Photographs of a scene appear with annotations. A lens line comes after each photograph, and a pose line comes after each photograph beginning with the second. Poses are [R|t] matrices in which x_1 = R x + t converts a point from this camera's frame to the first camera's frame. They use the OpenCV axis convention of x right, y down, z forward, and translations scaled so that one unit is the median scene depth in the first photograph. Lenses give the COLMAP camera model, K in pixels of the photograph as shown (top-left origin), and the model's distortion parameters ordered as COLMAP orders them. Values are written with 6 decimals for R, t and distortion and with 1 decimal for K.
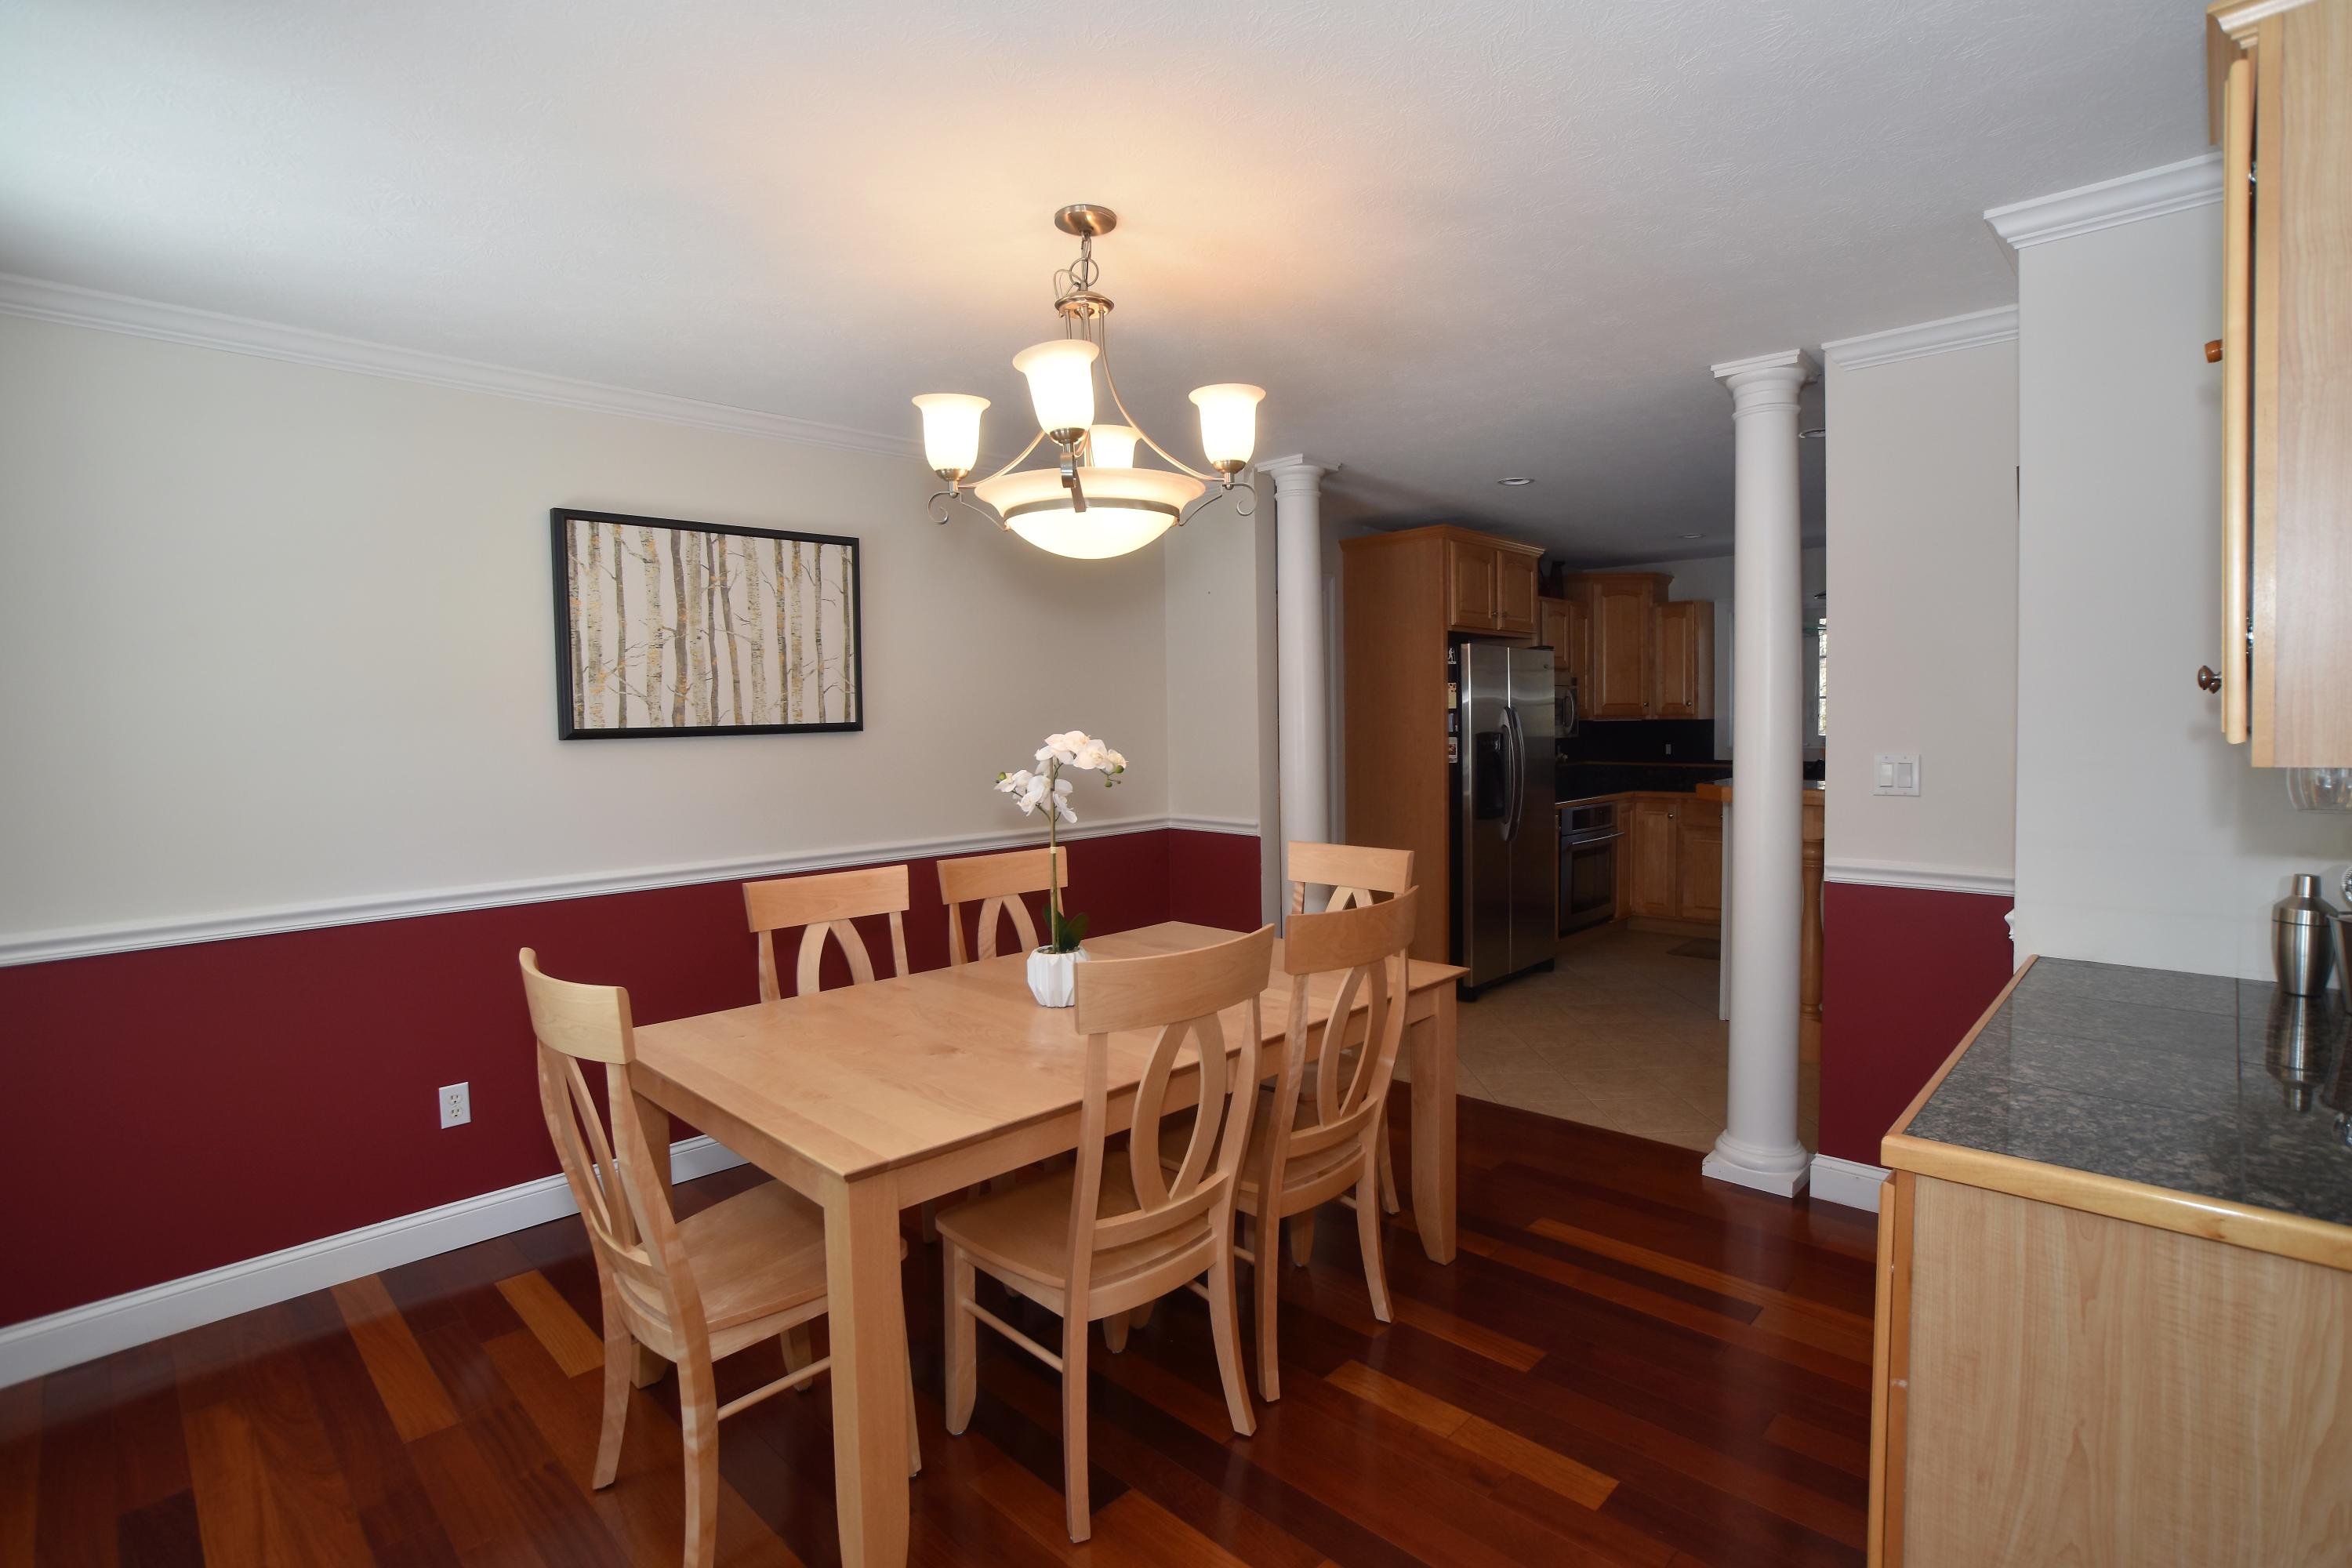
lens RADIAL K [[1125.7, 0, 1178.6], [0, 1125.7, 771.6], [0, 0, 1]] dist [-0.054248, 0.020561]
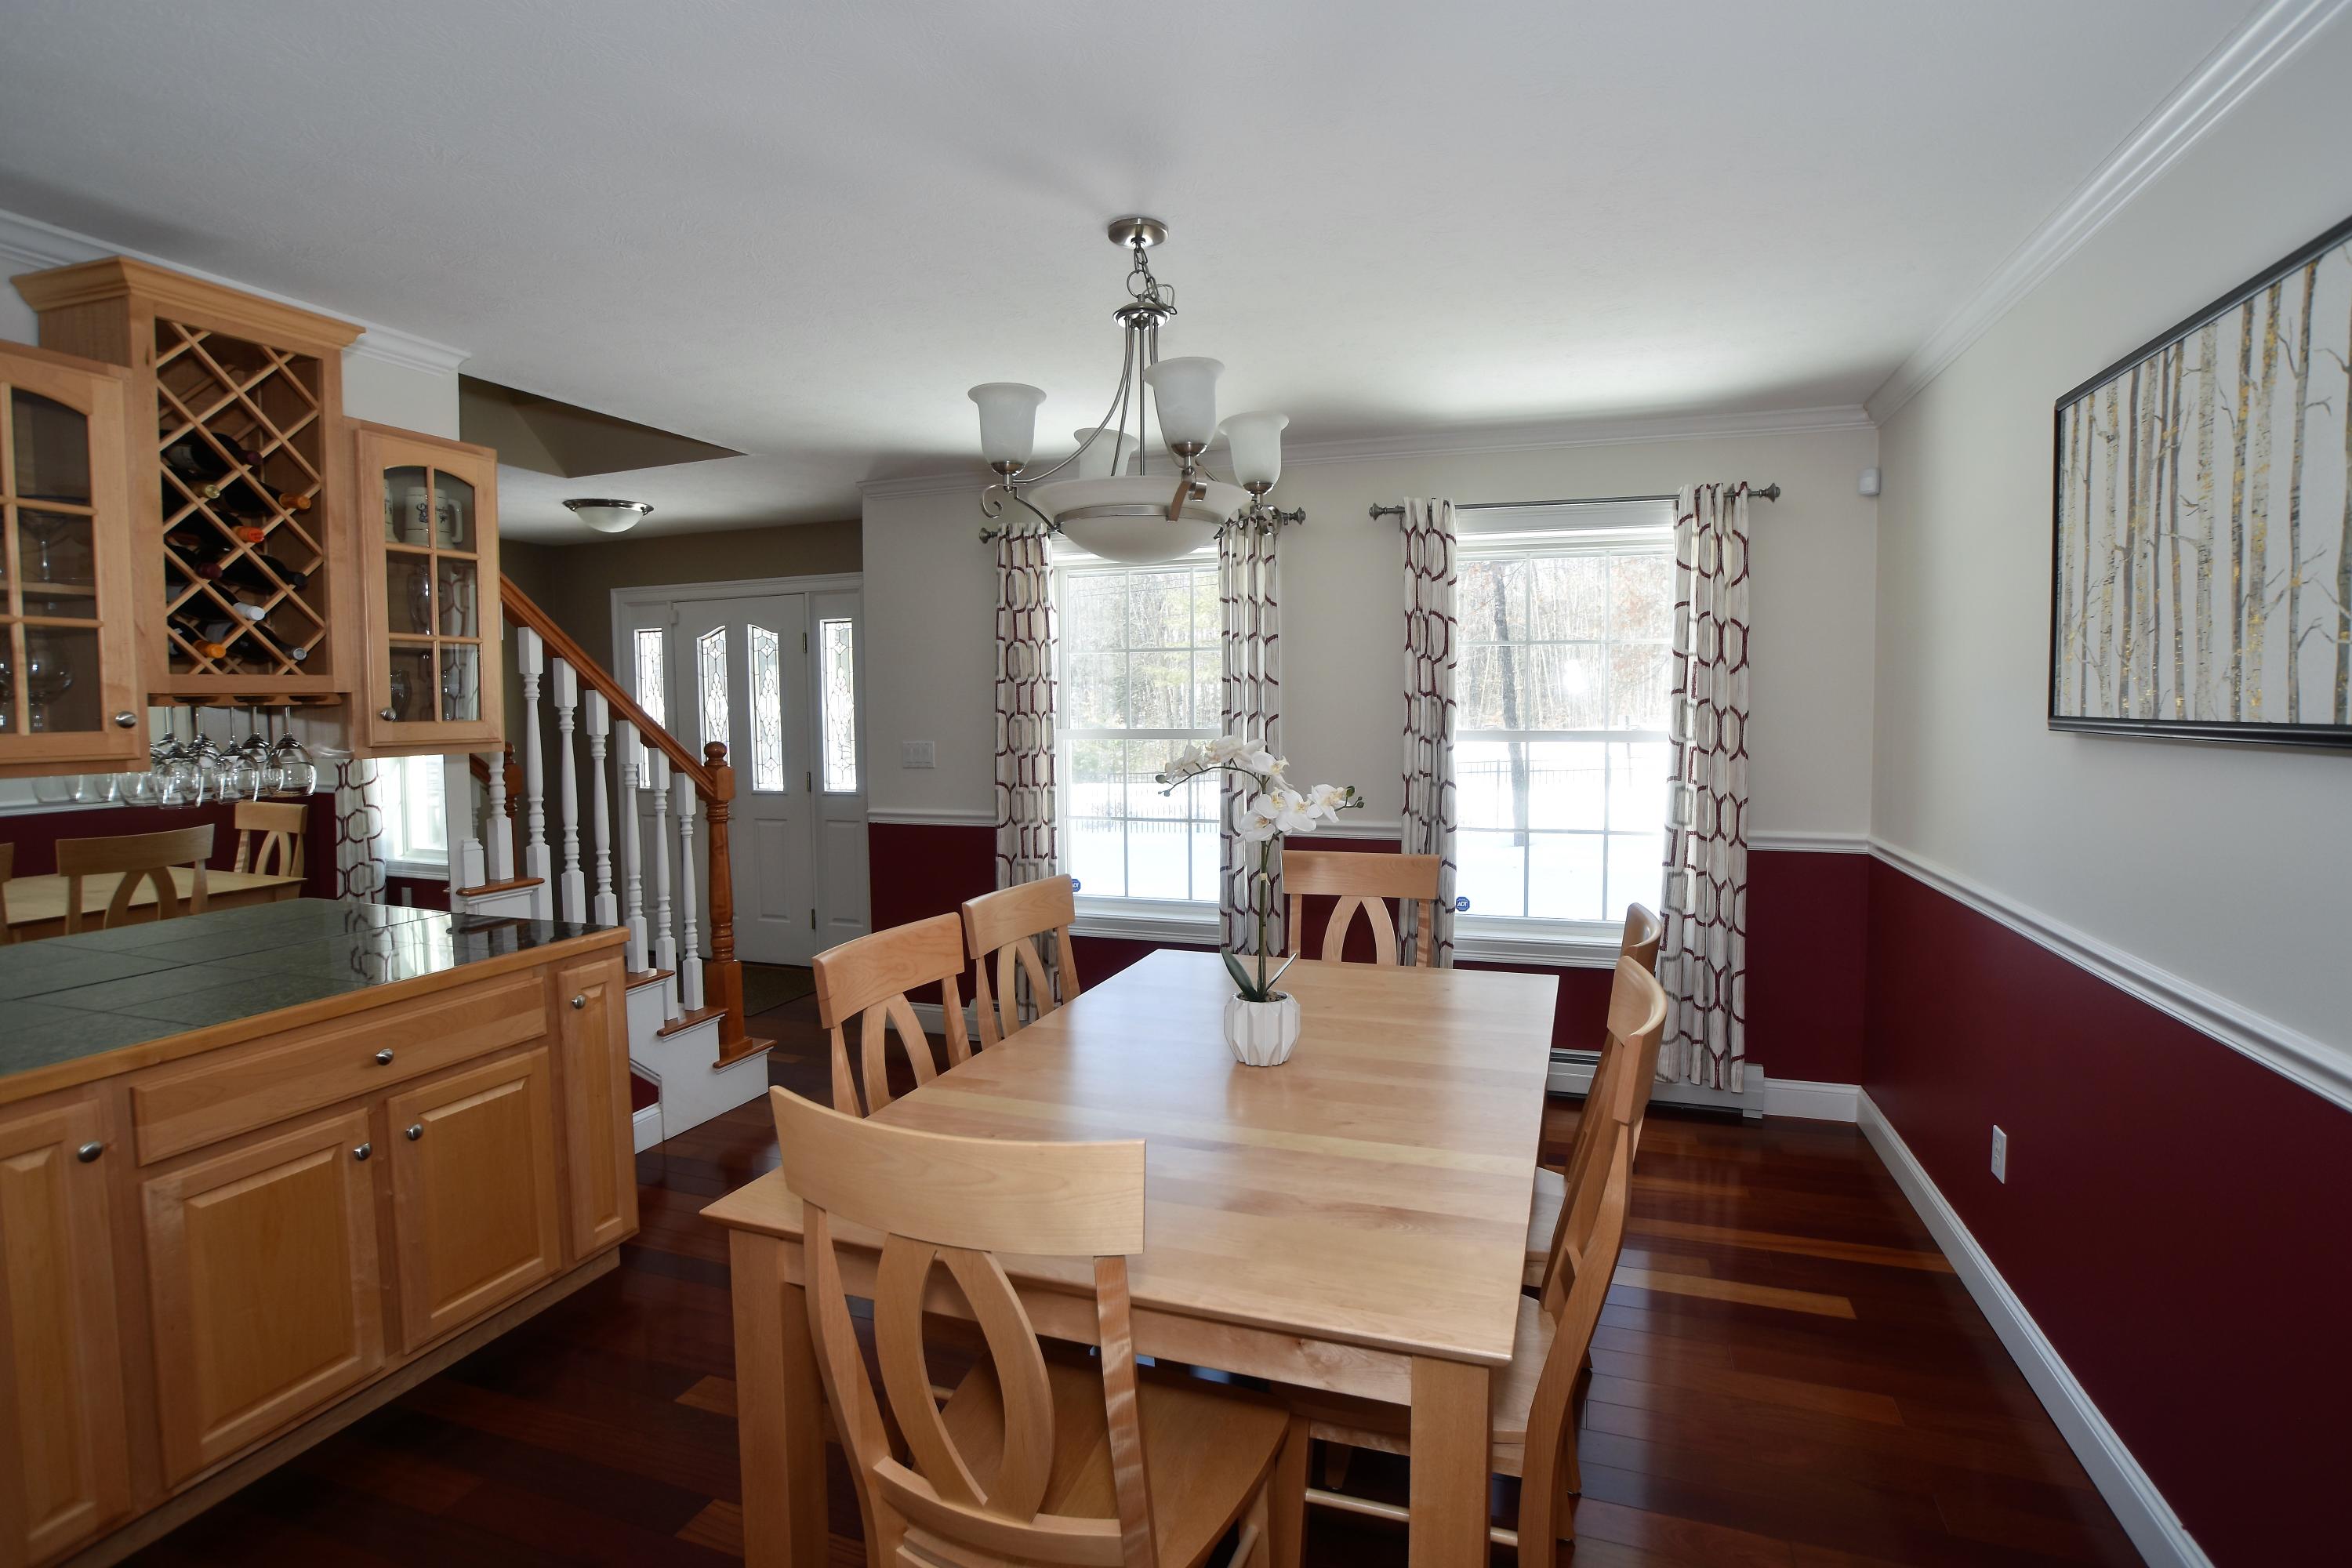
lens RADIAL K [[1125.7, 0, 1190.2], [0, 1125.7, 754.8], [0, 0, 1]] dist [-0.054248, 0.020561]
pose [[-0.902993, 0.039775, -0.427811, 0.213204], [-0.004943, 0.994678, 0.102912, -0.075317], [0.429628, 0.095043, -0.897990, 1.268645]]
